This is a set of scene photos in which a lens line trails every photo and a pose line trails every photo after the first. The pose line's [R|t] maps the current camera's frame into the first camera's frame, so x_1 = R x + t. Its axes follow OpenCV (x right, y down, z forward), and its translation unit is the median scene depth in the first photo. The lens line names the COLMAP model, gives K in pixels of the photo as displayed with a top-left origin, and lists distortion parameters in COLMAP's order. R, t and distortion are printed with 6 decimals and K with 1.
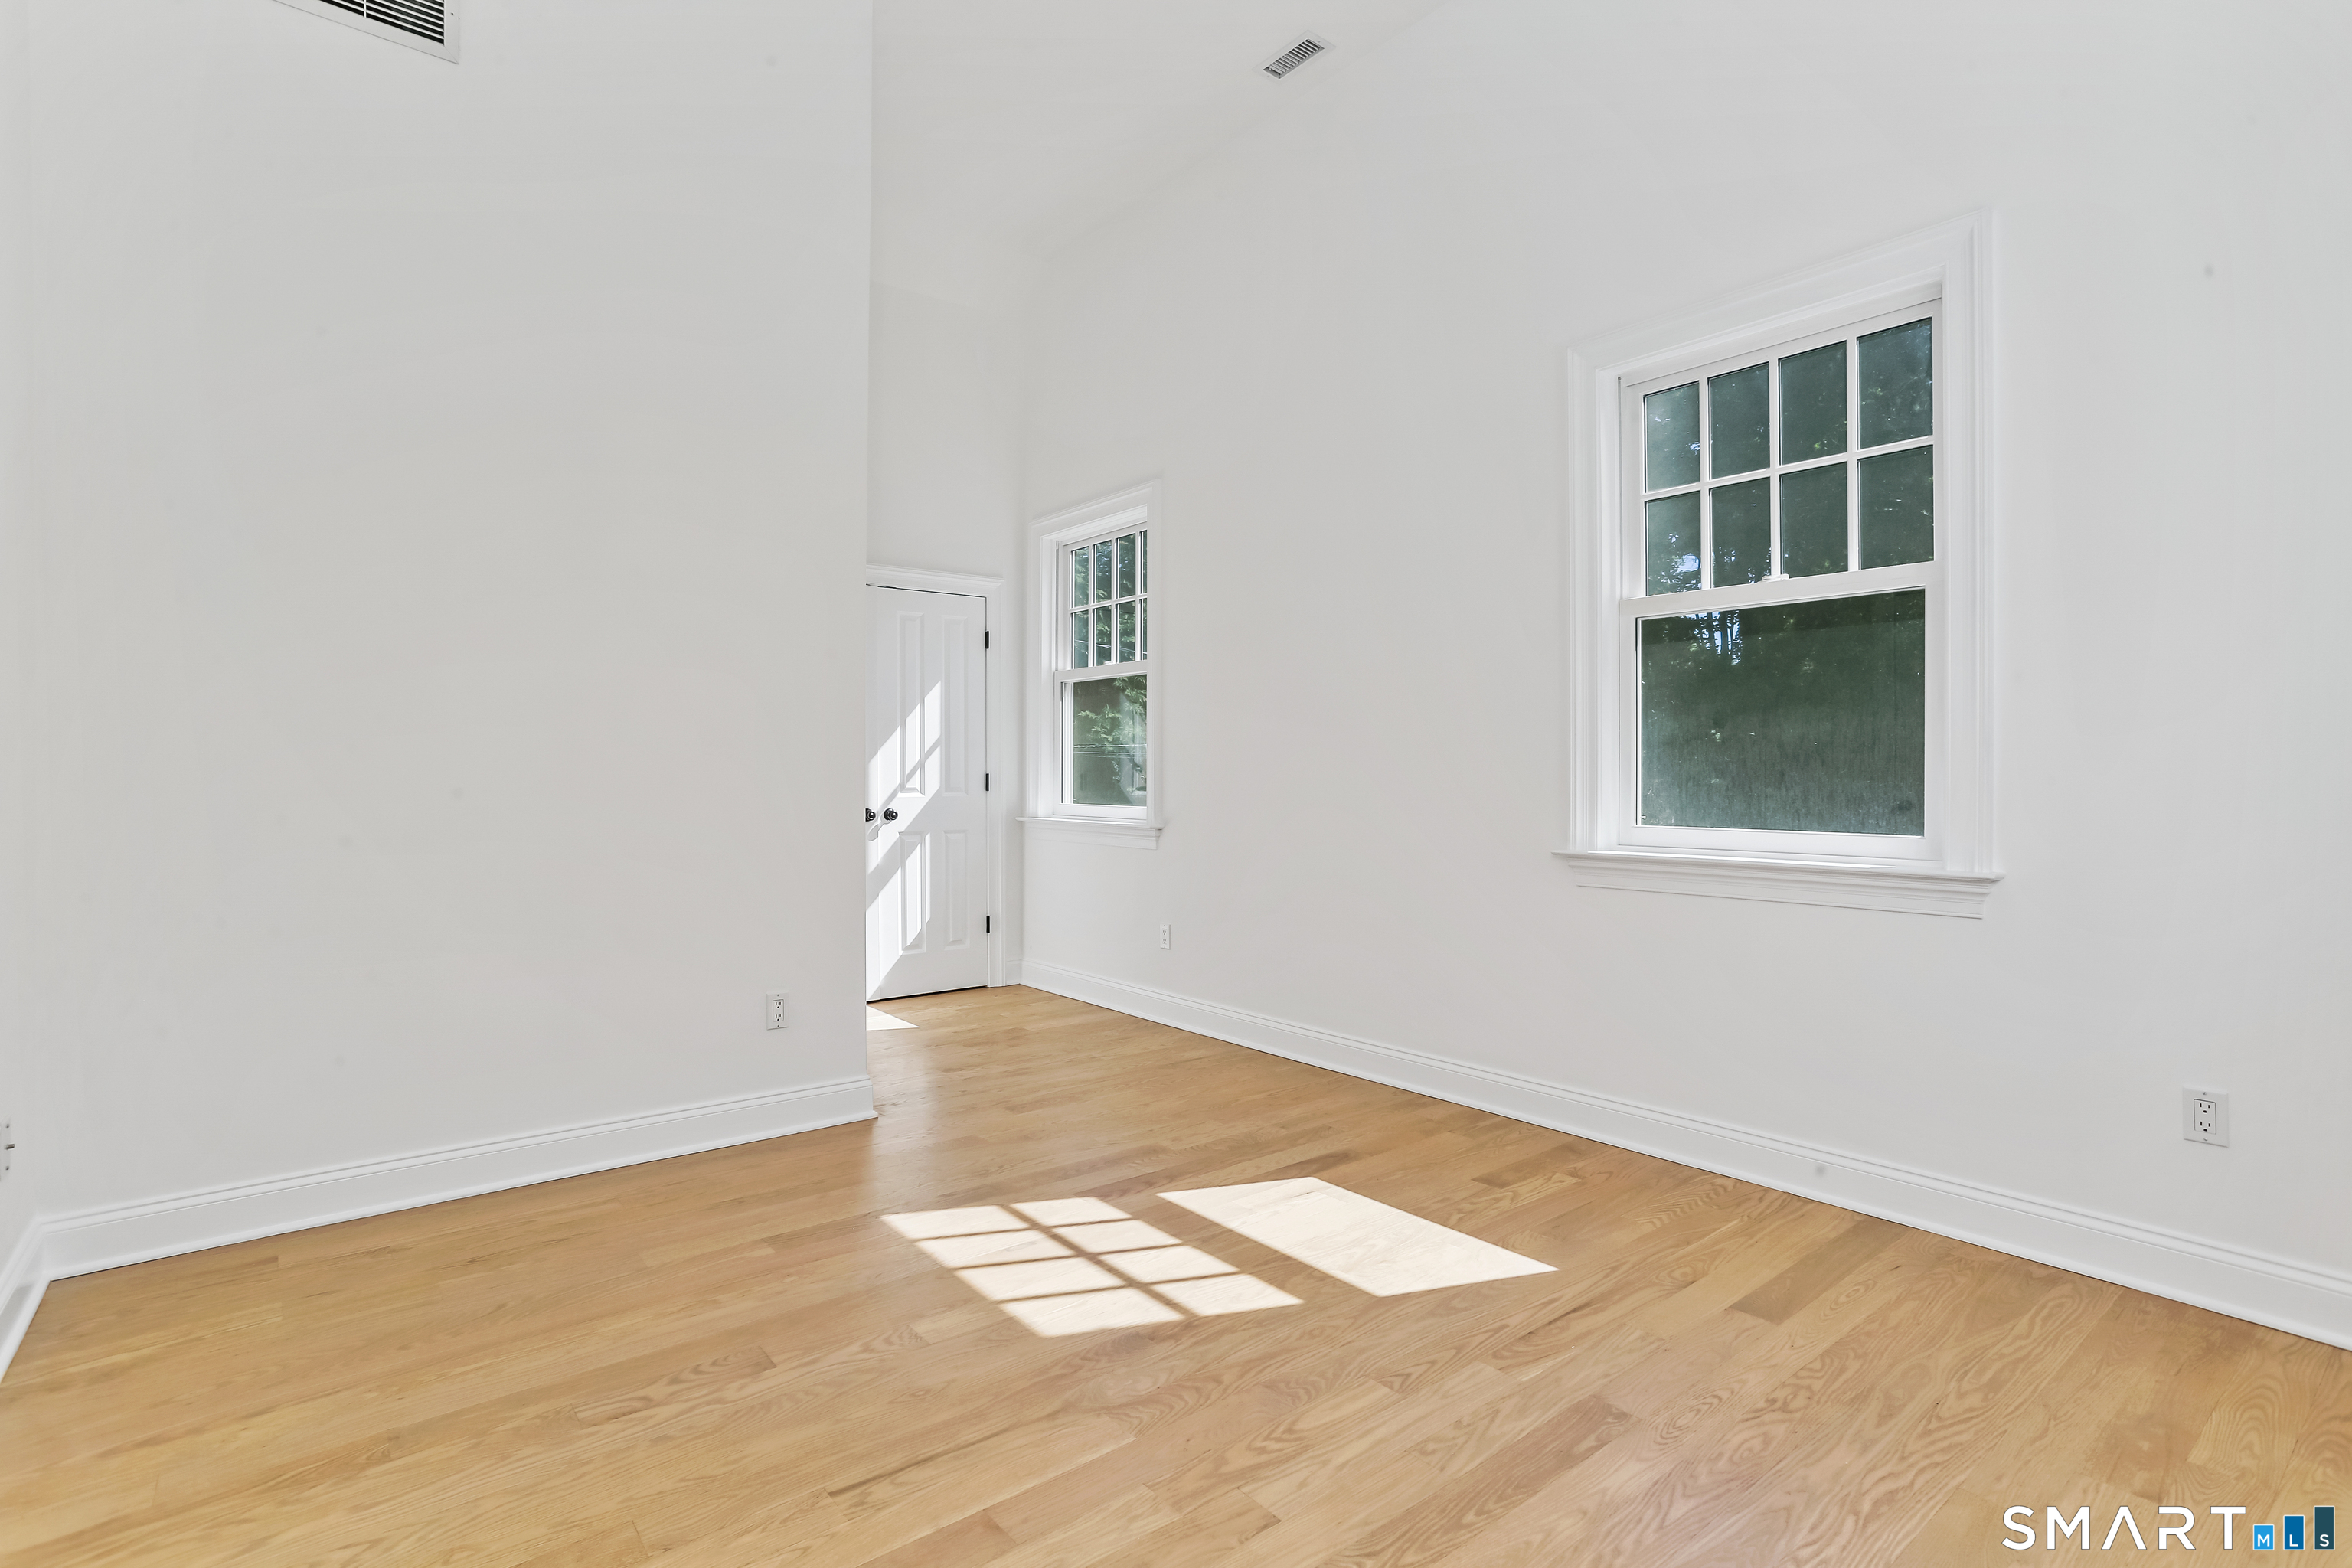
lens RADIAL K [[1130.5, 0, 1155.2], [0, 1130.5, 769.3], [0, 0, 1]] dist [-0.009337, 0.006387]
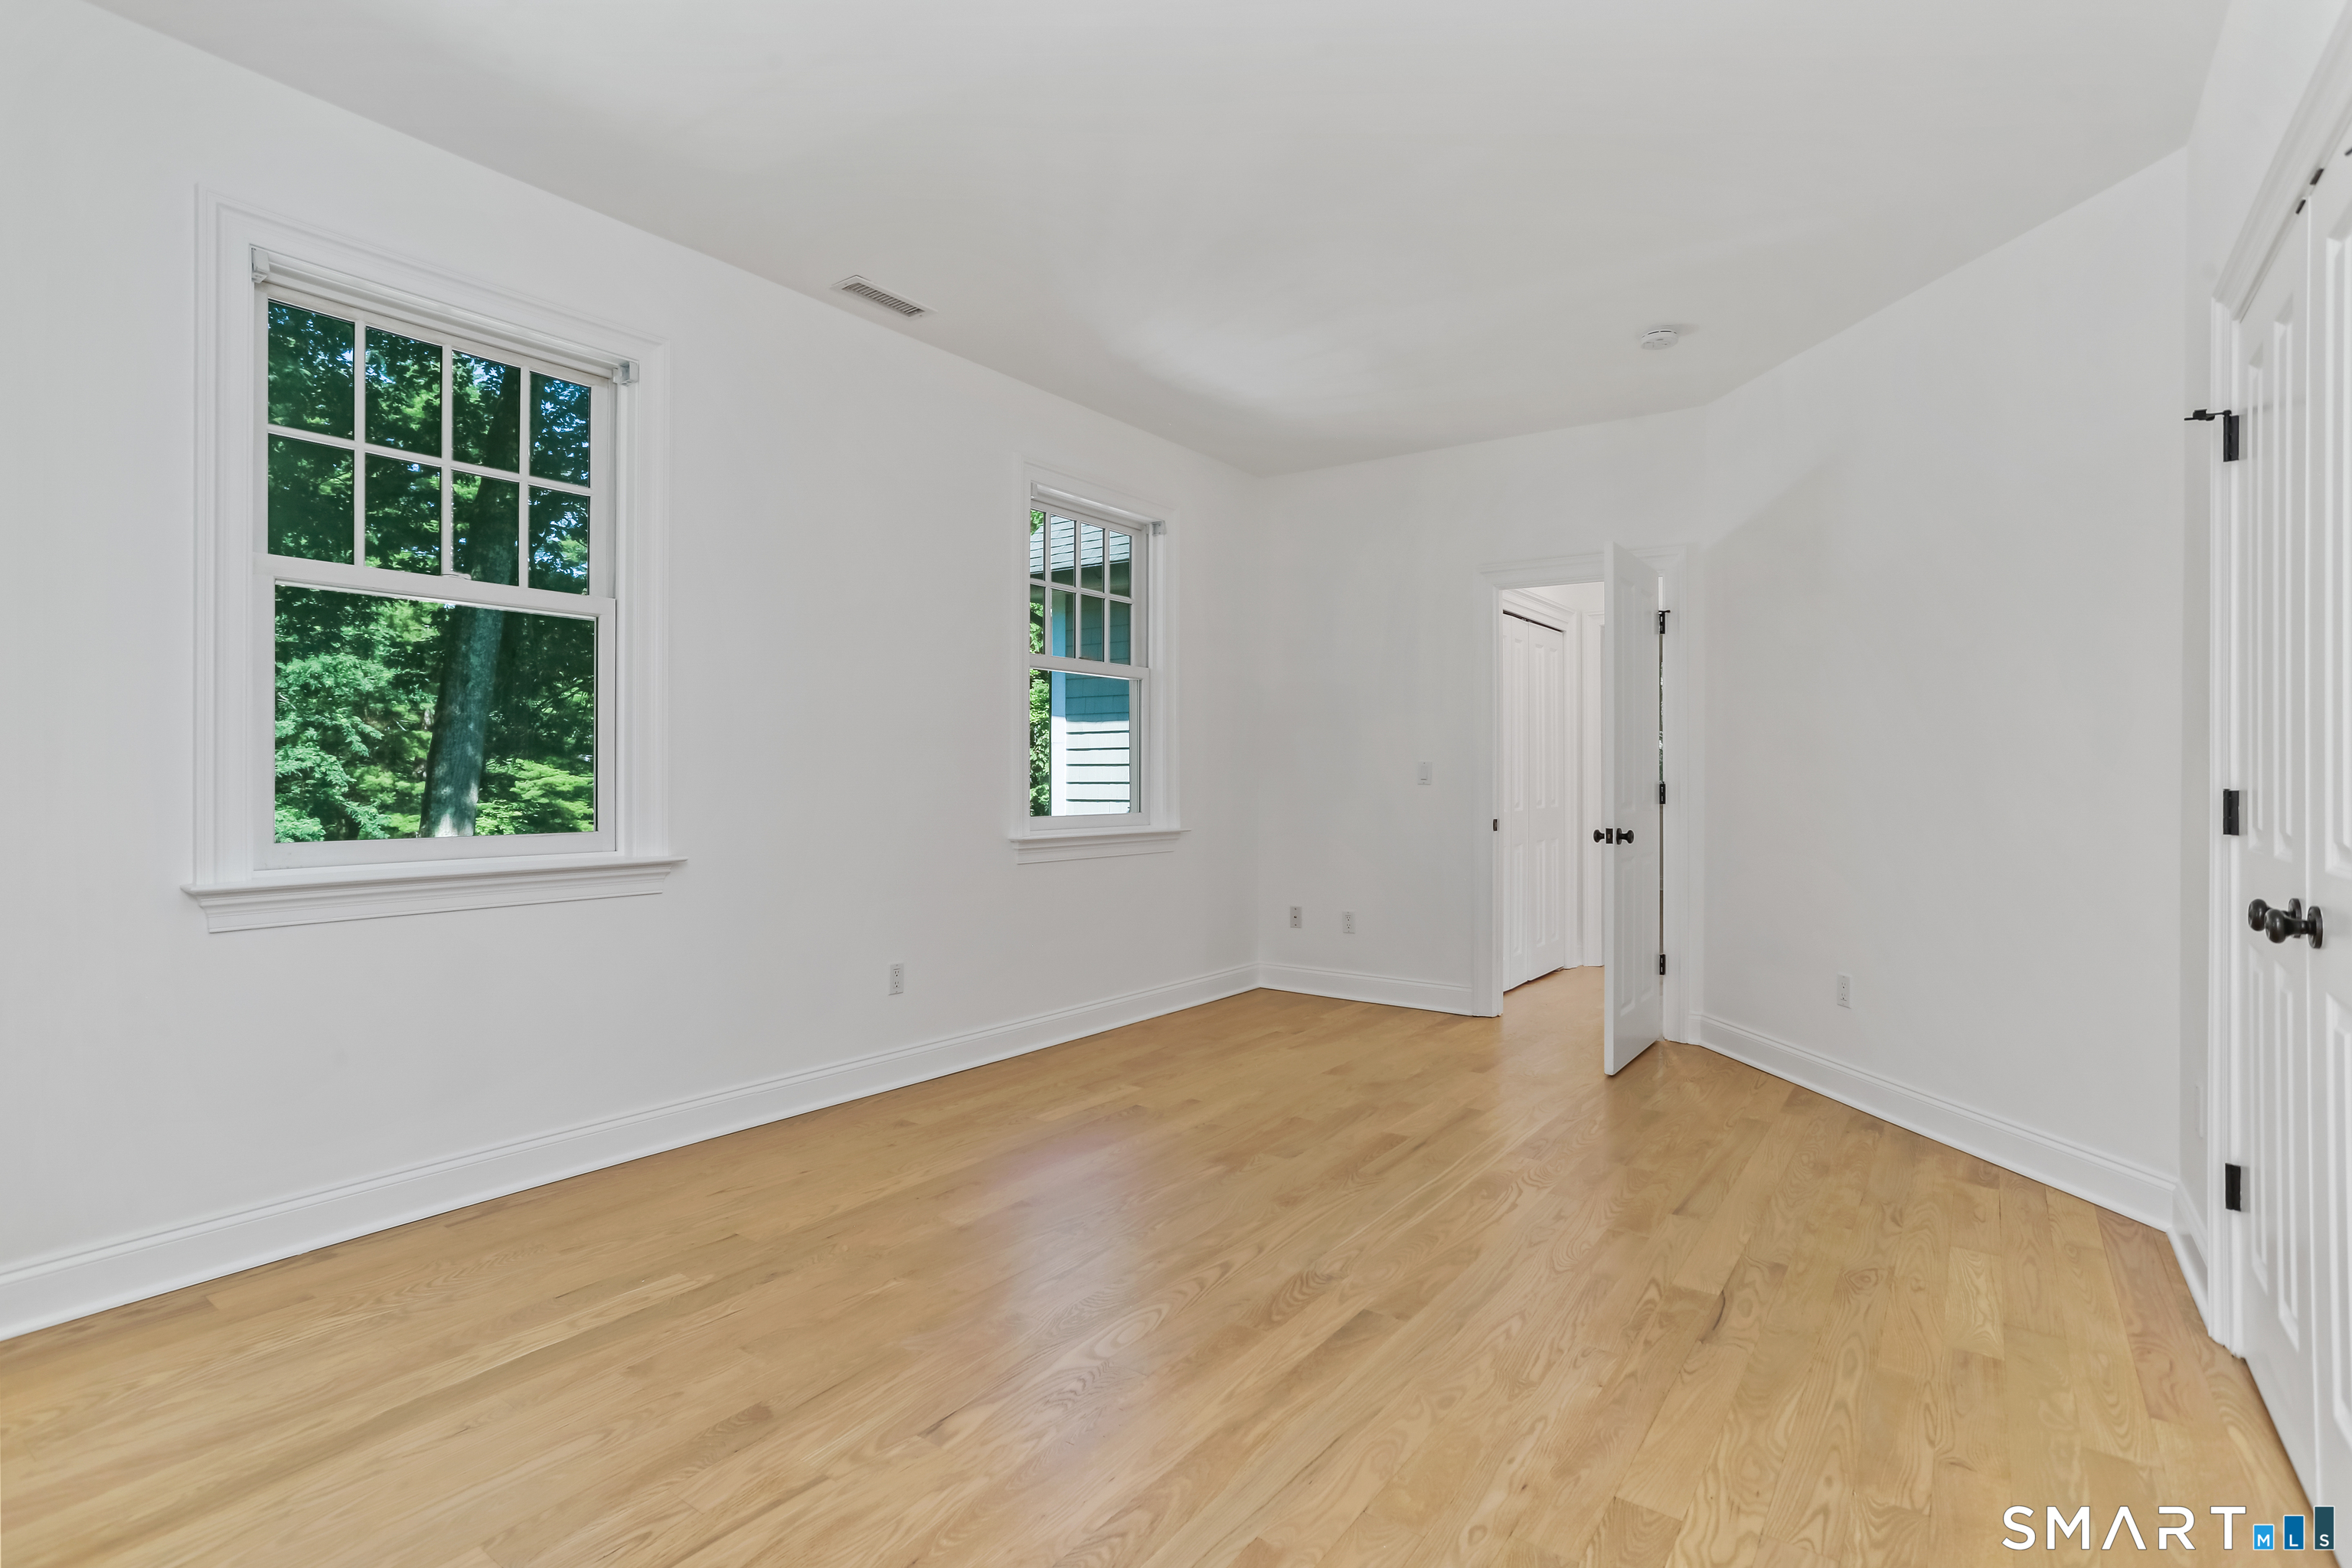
lens RADIAL K [[1130.5, 0, 1176.3], [0, 1130.5, 783.5], [0, 0, 1]] dist [-0.009337, 0.006387]
pose [[-0.227569, 0.001436, 0.973761, -0.581245], [-0.005969, 0.999978, -0.002869, 0.007150], [-0.973744, -0.006465, -0.227555, 0.685347]]
